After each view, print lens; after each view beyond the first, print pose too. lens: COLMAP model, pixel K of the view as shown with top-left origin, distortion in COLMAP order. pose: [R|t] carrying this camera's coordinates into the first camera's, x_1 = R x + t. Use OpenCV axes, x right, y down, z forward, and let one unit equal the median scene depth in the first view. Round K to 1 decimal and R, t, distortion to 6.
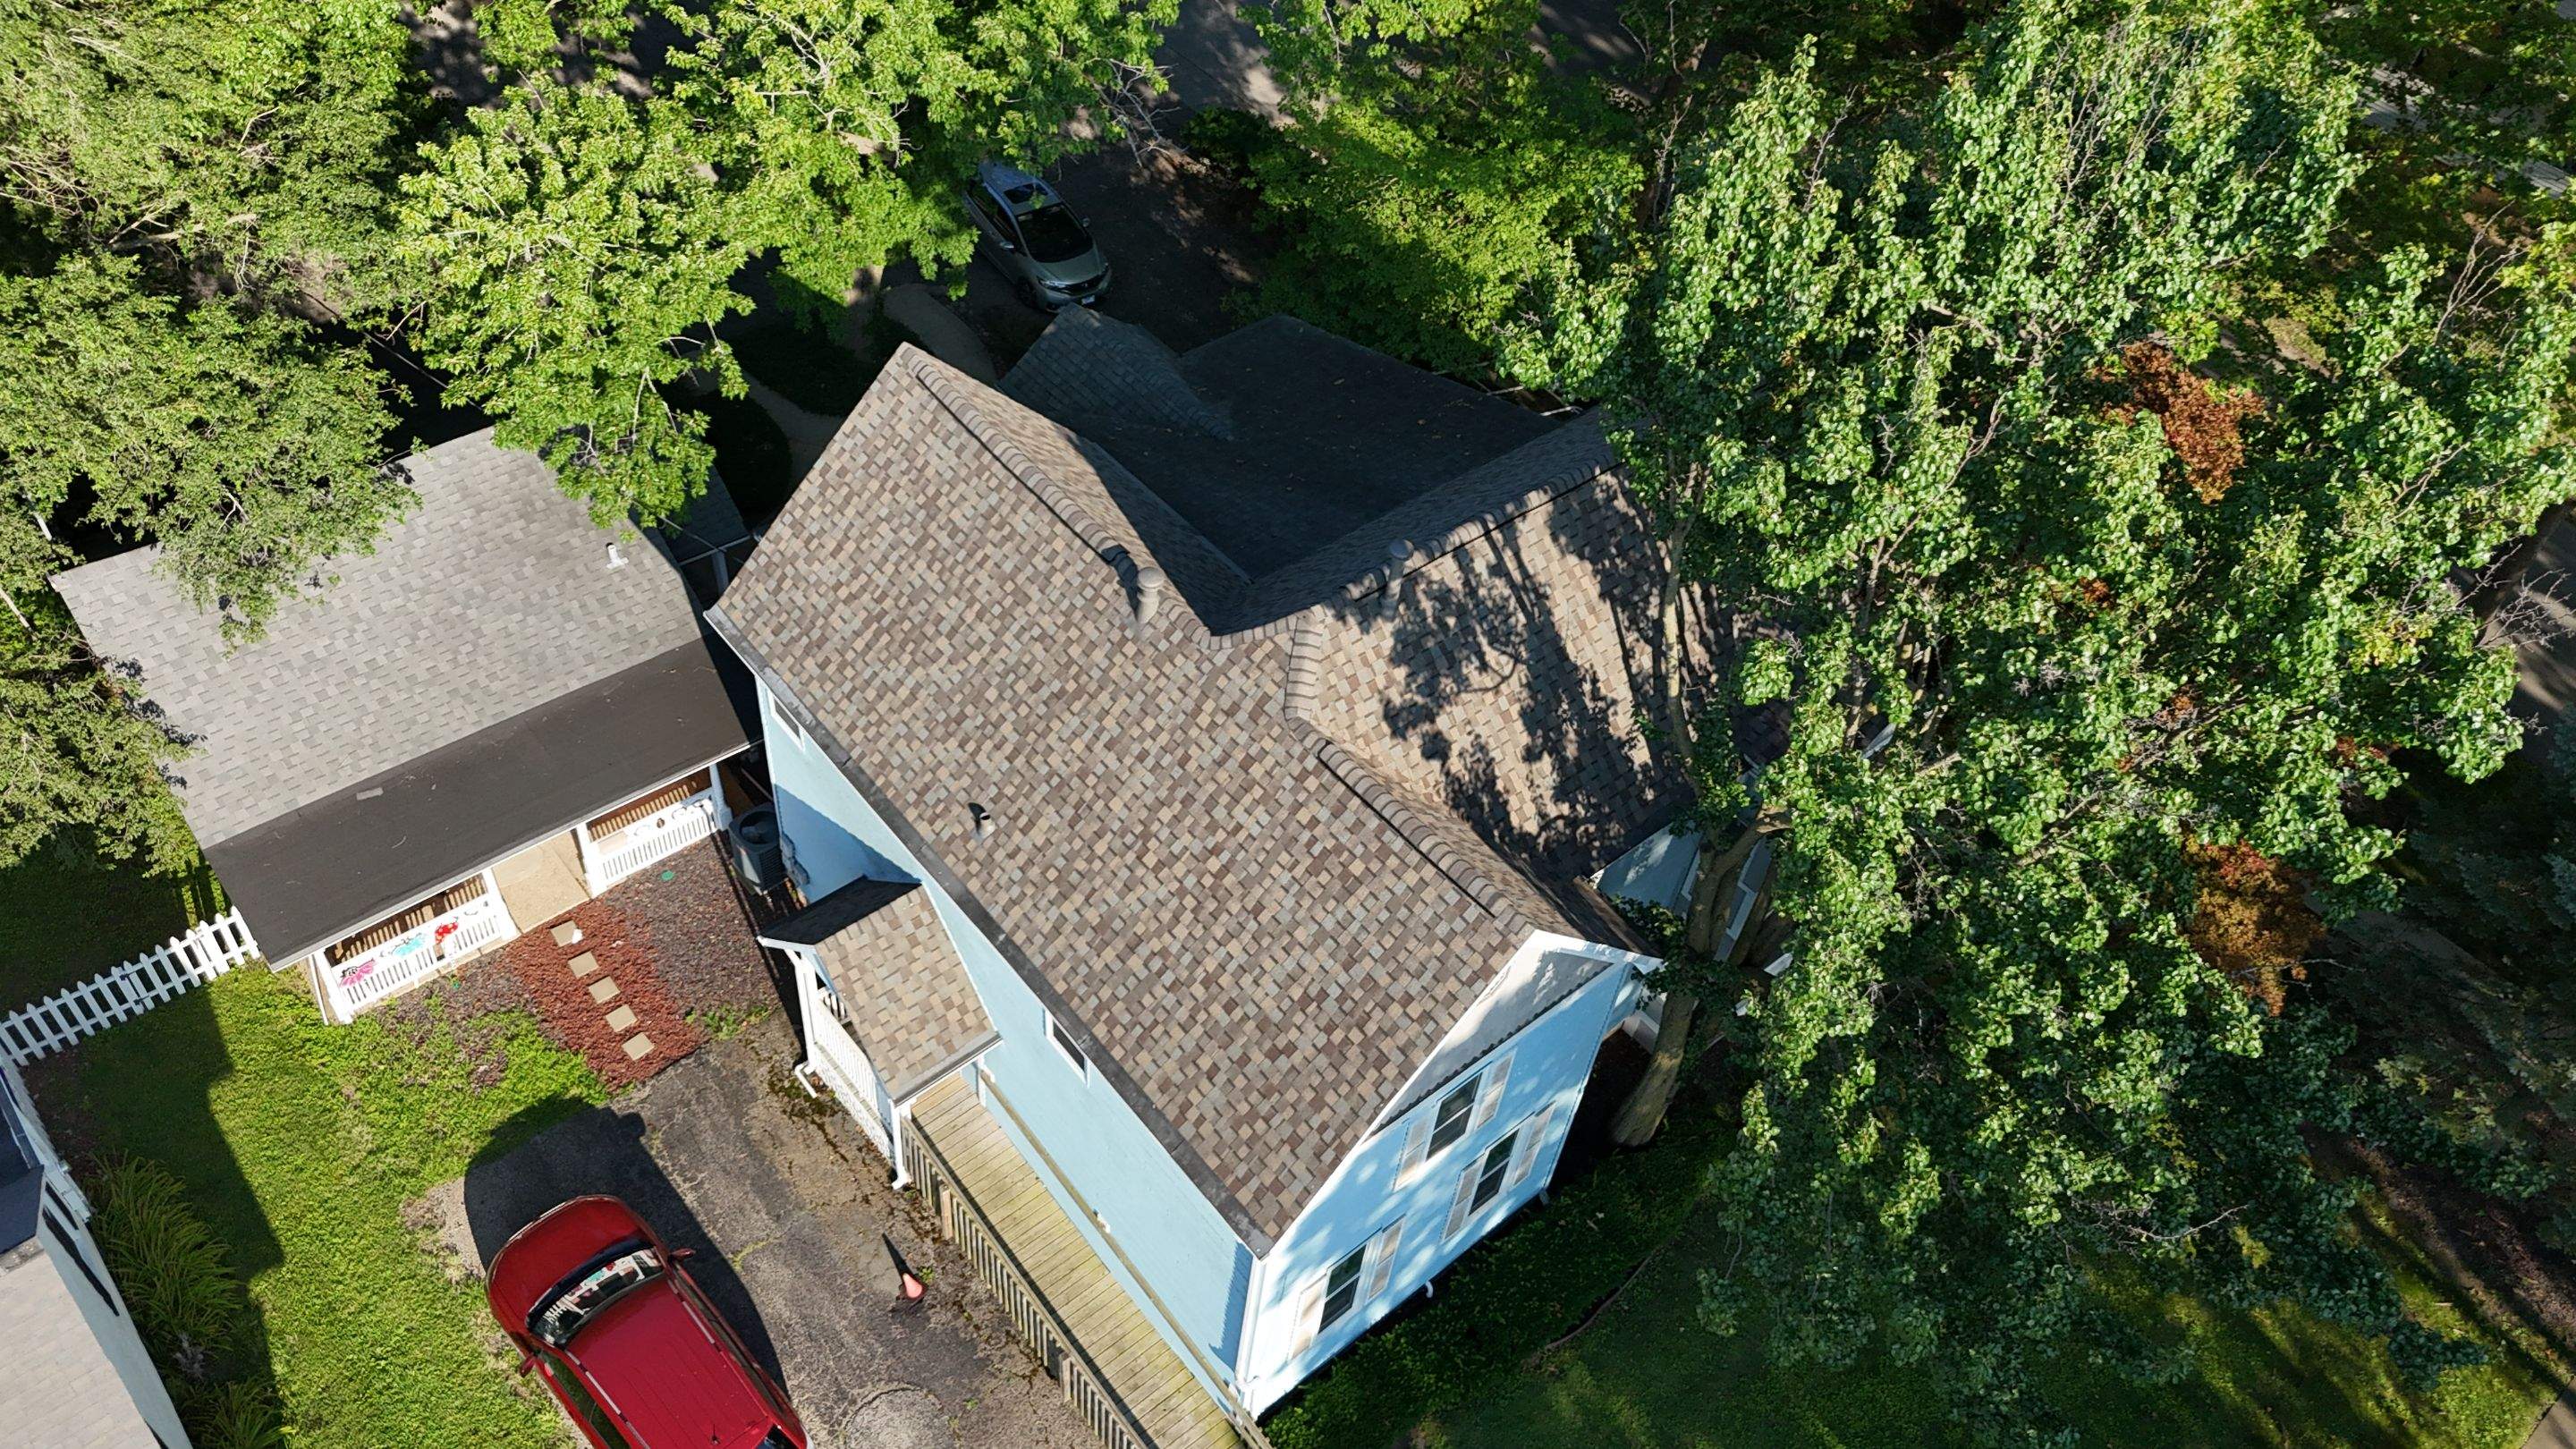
lens RADIAL K [[1959.0, 0, 1288.0], [0, 1959.0, 724.5], [0, 0, 1]] dist [0.054759, -0.002239]
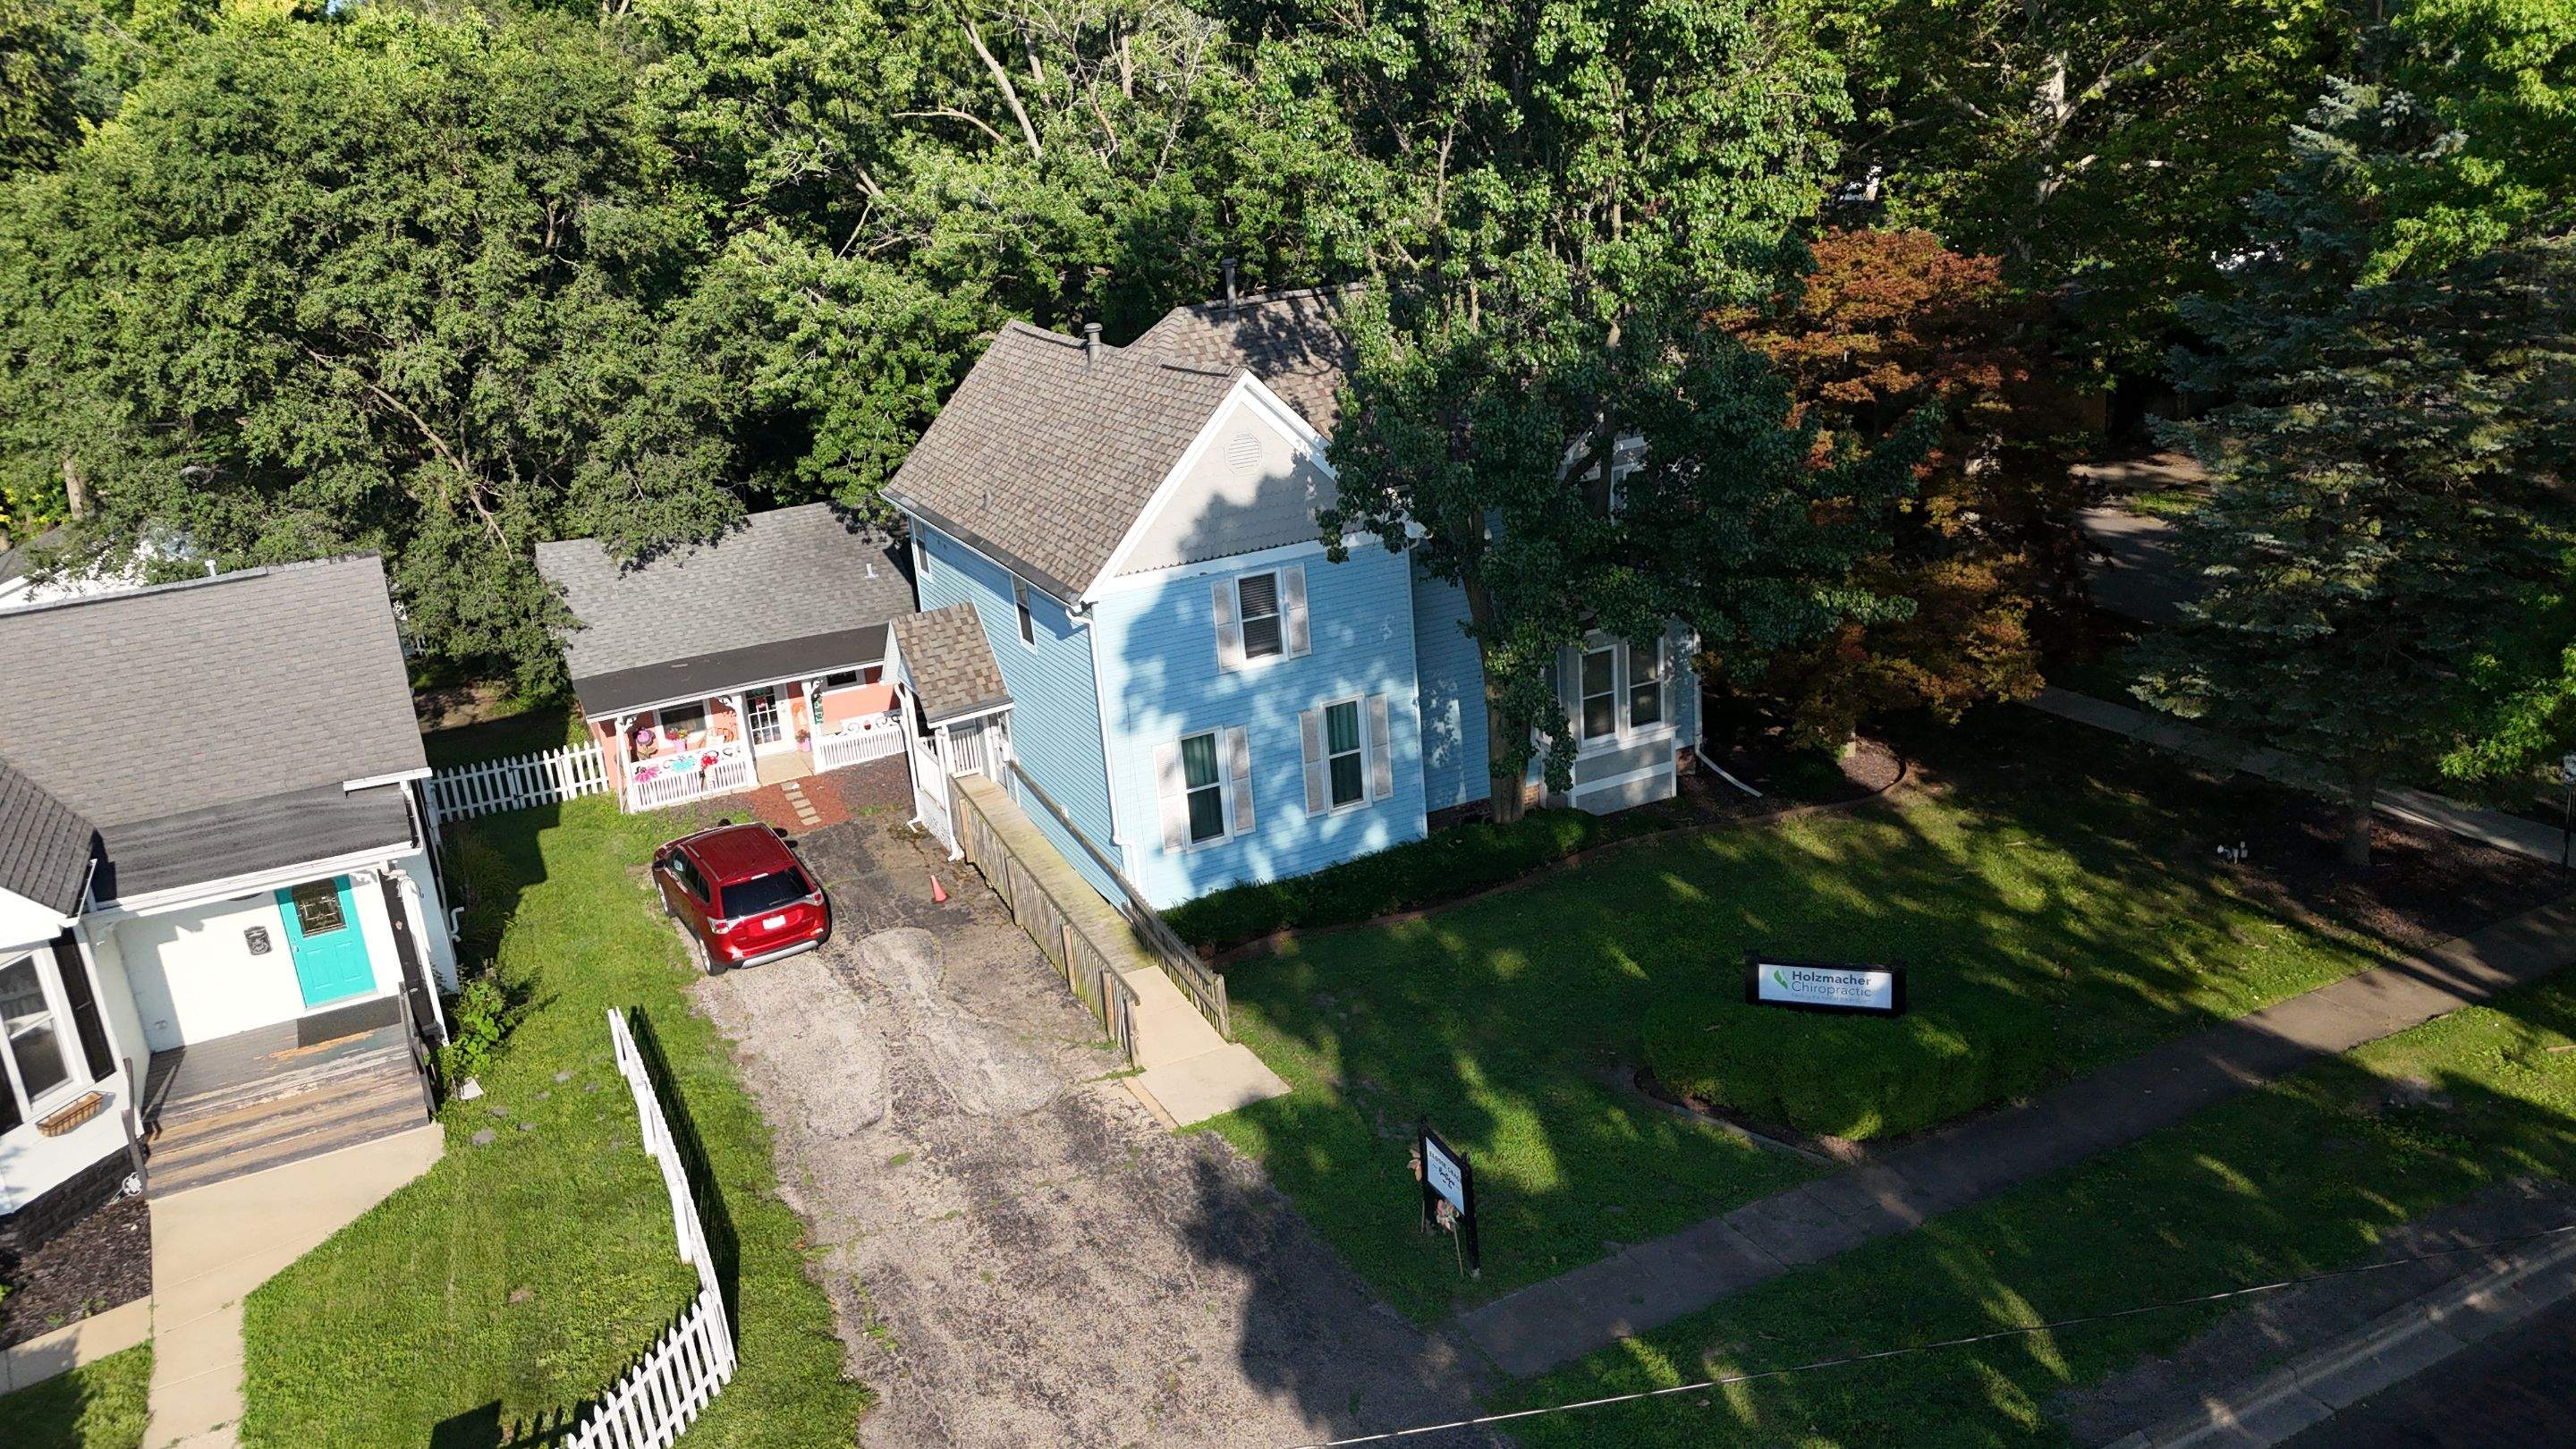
lens RADIAL K [[1915.0, 0, 1288.0], [0, 1915.0, 724.5], [0, 0, 1]] dist [0.097593, -0.112499]
pose [[0.956647, -0.083196, -0.279114, 0.461386], [-0.061185, 0.879540, -0.471875, 0.882427], [0.284750, 0.468495, 0.836319, -0.091795]]
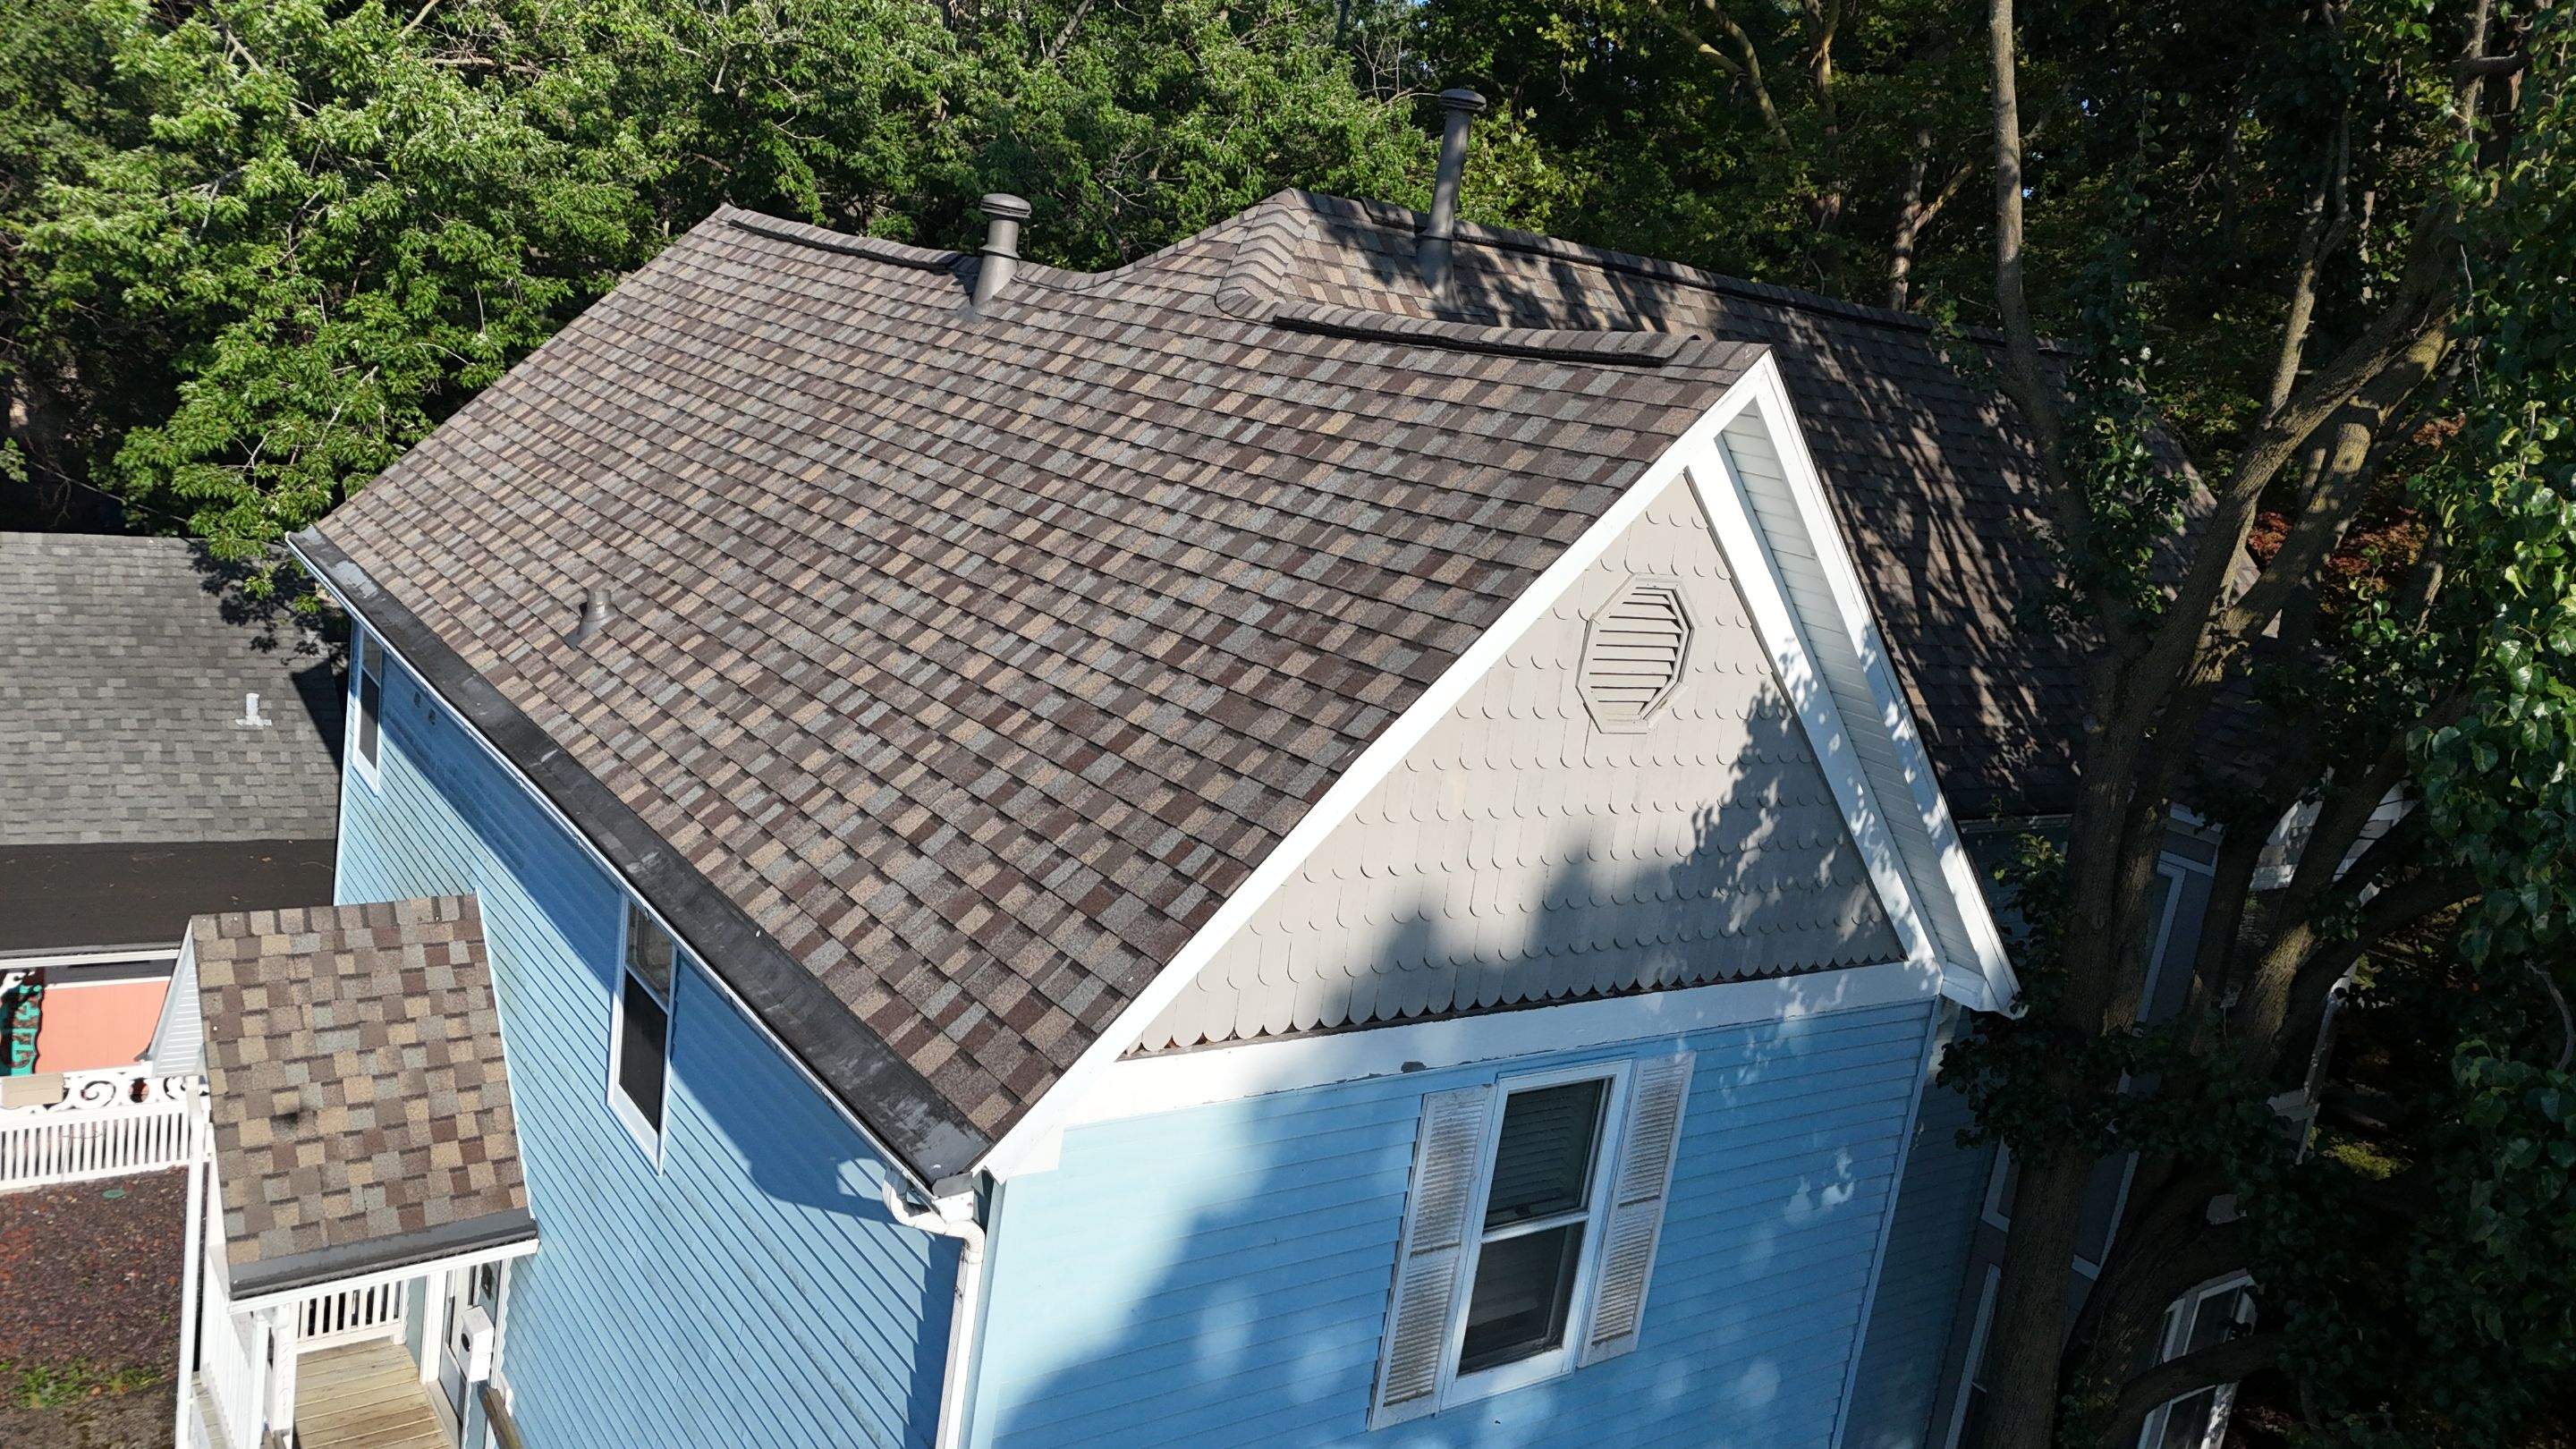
lens RADIAL K [[1915.0, 0, 1288.0], [0, 1915.0, 724.5], [0, 0, 1]] dist [0.097593, -0.112499]
pose [[0.995671, 0.076816, -0.052333, 0.046515], [-0.092931, 0.811733, -0.576587, 0.336430], [-0.001811, 0.578955, 0.815358, 0.611076]]
